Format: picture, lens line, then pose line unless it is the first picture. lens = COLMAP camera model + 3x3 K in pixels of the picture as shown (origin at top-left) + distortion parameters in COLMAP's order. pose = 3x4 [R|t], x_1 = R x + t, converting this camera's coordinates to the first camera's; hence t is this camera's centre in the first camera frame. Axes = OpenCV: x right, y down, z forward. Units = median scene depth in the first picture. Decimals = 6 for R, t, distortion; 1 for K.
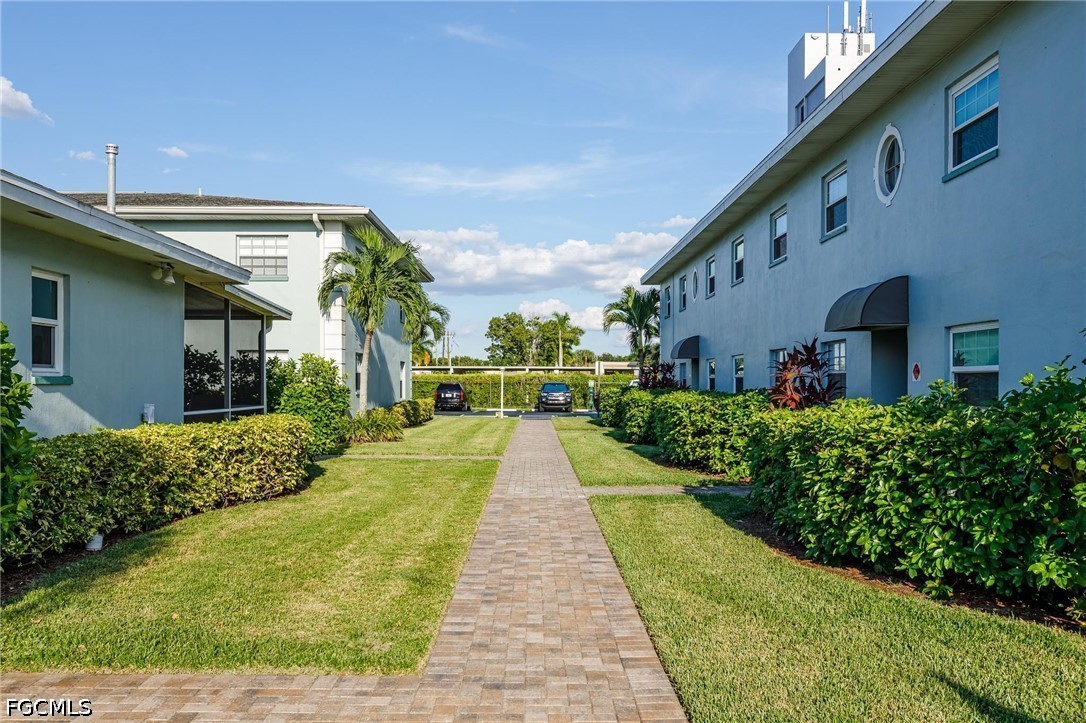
lens RADIAL K [[932.4, 0, 543.1], [0, 932.4, 366.4], [0, 0, 1]] dist [-0.001207, -0.000931]
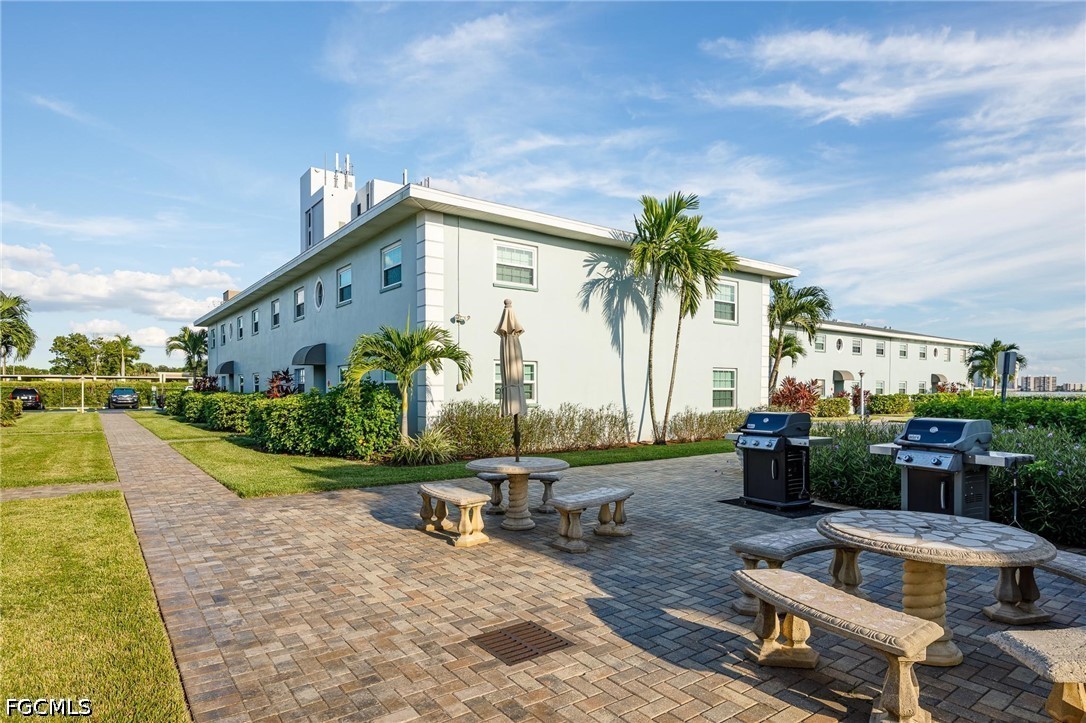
lens RADIAL K [[606.2, 0, 552.4], [0, 606.2, 400.2], [0, 0, 1]] dist [-0.000911, 0.001458]
pose [[0.802399, -0.013506, 0.596635, -0.024448], [-0.009299, 0.999340, 0.035129, -0.003968], [-0.596715, -0.033736, 0.801744, -0.209115]]
